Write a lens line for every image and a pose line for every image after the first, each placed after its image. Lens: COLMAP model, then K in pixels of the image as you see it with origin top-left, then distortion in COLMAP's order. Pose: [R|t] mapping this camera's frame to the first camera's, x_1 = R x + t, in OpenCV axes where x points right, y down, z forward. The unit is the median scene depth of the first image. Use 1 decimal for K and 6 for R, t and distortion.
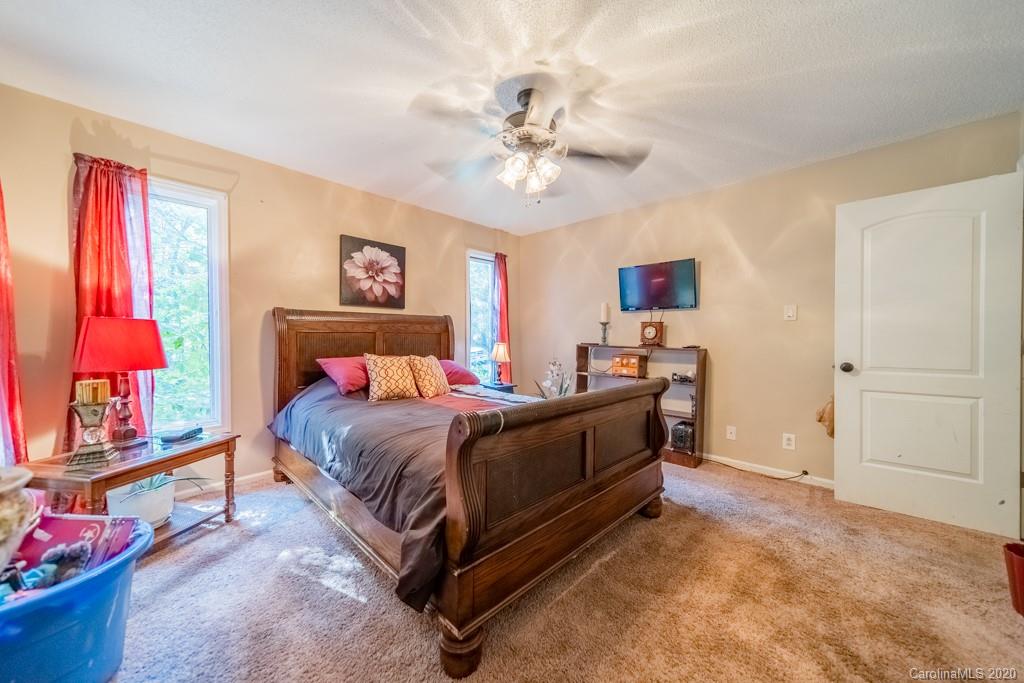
lens RADIAL K [[361.2, 0, 521.2], [0, 361.2, 340.8], [0, 0, 1]] dist [0.000166, -0.000007]
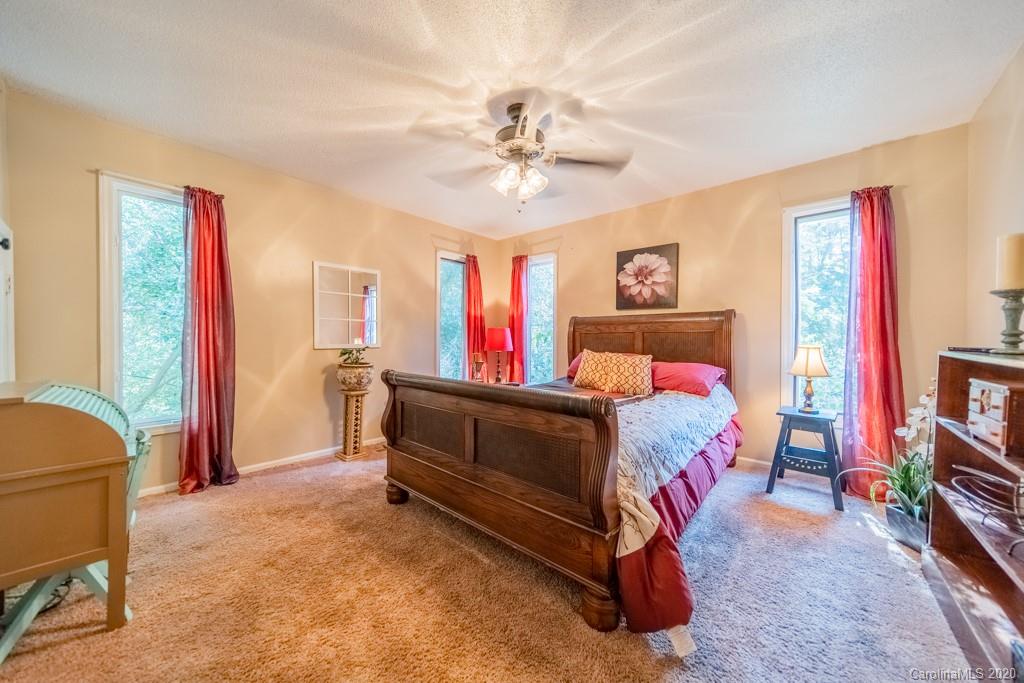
lens RADIAL K [[355.4, 0, 508.7], [0, 355.4, 344.5], [0, 0, 1]] dist [0.009317, -0.000041]
pose [[0.029542, 0.012561, -0.999485, 0.663484], [-0.020821, 0.999712, 0.011948, 0.009715], [0.999347, 0.020458, 0.029795, 0.573437]]
